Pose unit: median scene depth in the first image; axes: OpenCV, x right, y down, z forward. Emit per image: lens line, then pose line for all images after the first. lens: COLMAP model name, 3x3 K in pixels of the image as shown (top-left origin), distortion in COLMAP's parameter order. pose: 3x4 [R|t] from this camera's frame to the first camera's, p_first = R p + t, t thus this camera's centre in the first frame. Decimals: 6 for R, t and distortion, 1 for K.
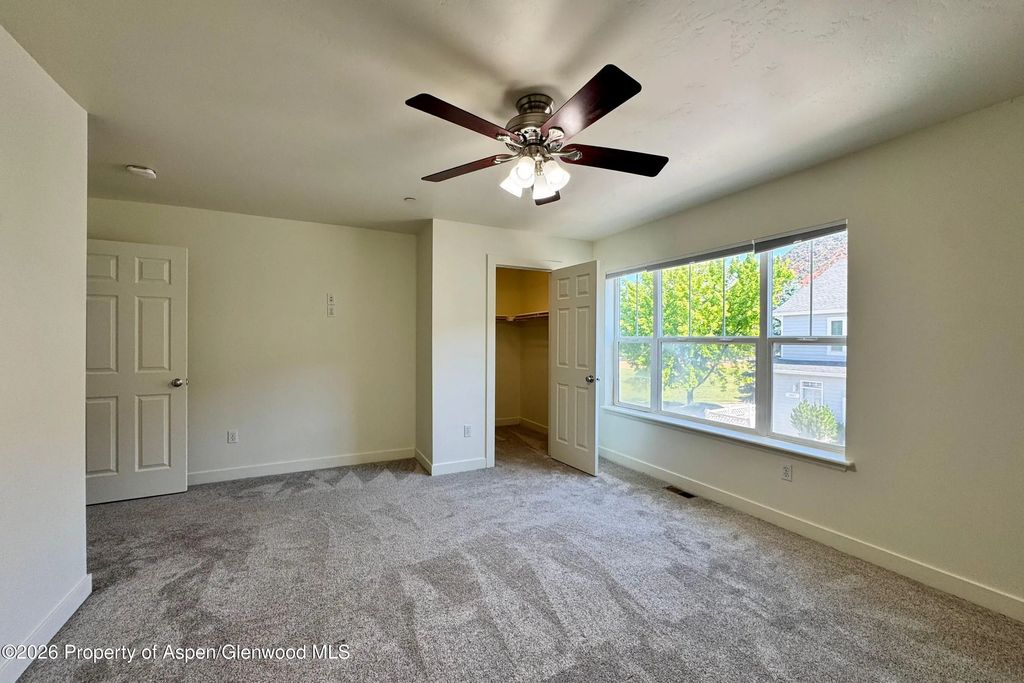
lens RADIAL K [[411.2, 0, 514.6], [0, 411.2, 345.4], [0, 0, 1]] dist [-0.000270, -0.000051]
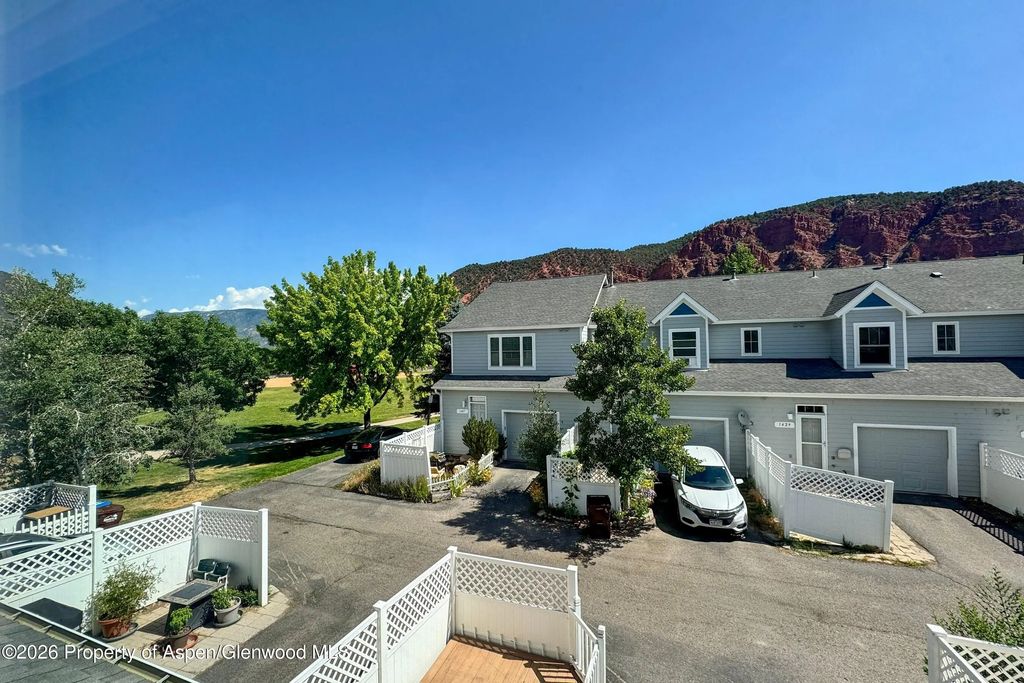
lens RADIAL K [[426.5, 0, 505.4], [0, 426.5, 342.5], [0, 0, 1]] dist [0.000641, 0.000018]
pose [[0.757343, -0.002912, 0.653011, 0.049865], [0.025989, 0.999332, -0.025685, -0.012038], [-0.652500, 0.036424, 0.756913, 0.090656]]
